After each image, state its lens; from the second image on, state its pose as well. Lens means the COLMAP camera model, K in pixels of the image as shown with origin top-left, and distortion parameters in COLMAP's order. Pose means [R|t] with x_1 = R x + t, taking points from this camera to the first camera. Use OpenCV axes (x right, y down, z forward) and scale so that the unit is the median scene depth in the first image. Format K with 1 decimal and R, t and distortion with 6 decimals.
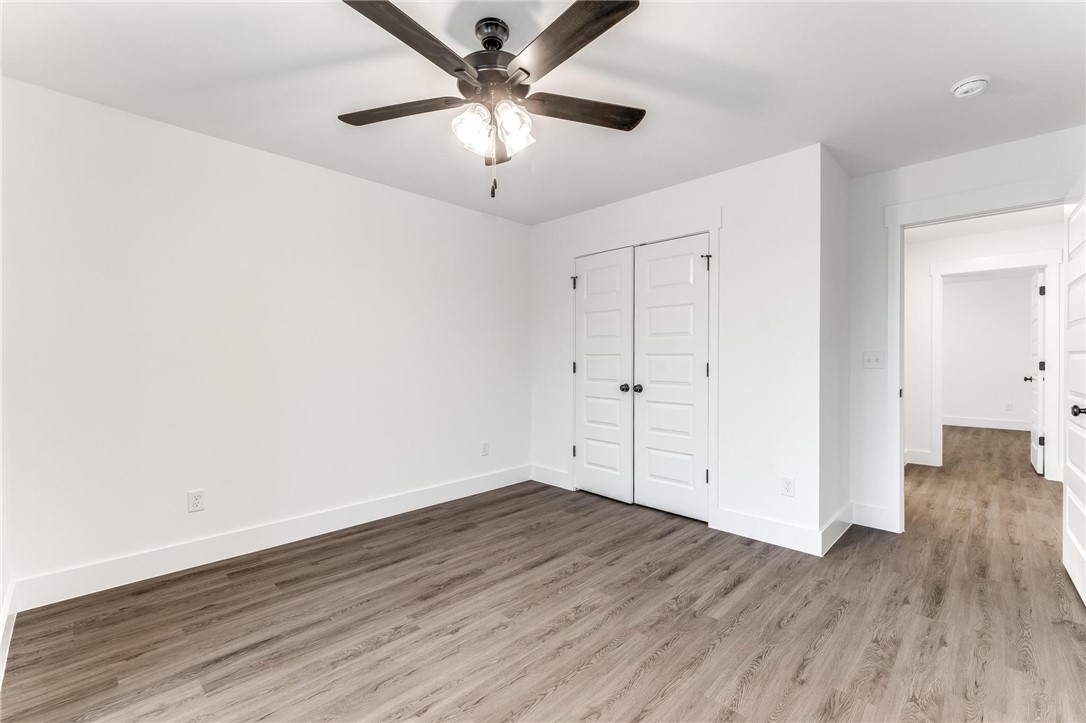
lens RADIAL K [[455.4, 0, 551.8], [0, 455.4, 359.2], [0, 0, 1]] dist [0.001941, -0.000241]
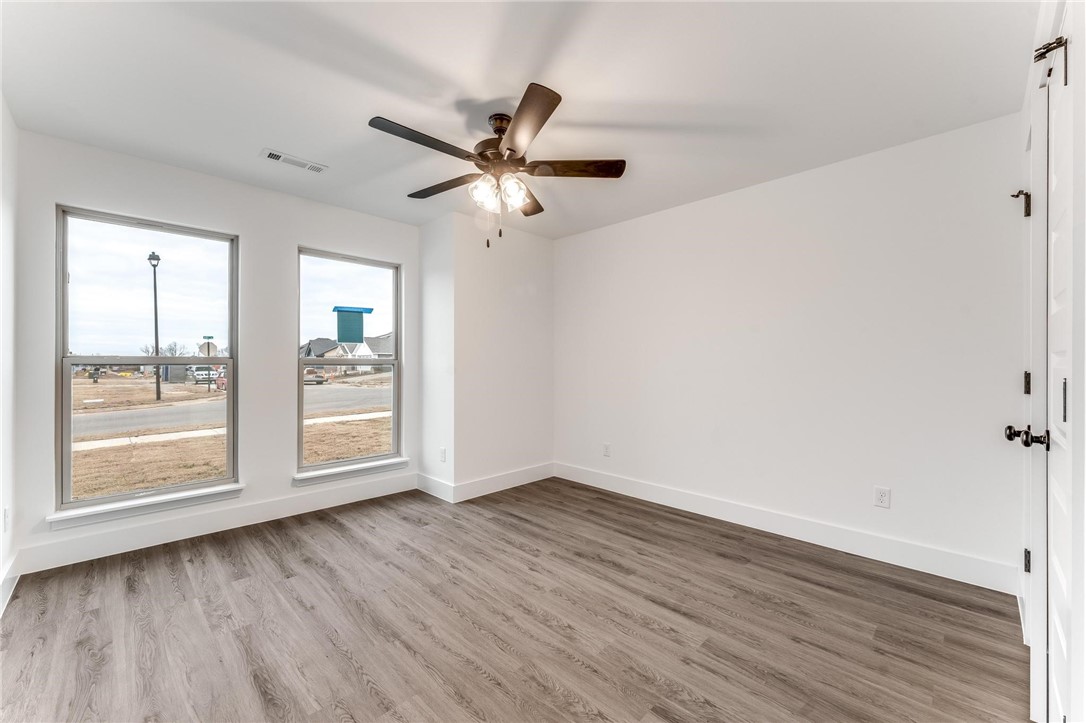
lens RADIAL K [[433.8, 0, 550.7], [0, 433.8, 361.6], [0, 0, 1]] dist [-0.001207, -0.000285]
pose [[0.002537, -0.000502, -0.999997, 0.799796], [-0.005495, 0.999985, -0.000516, -0.010062], [0.999982, 0.005497, 0.002534, 0.789656]]
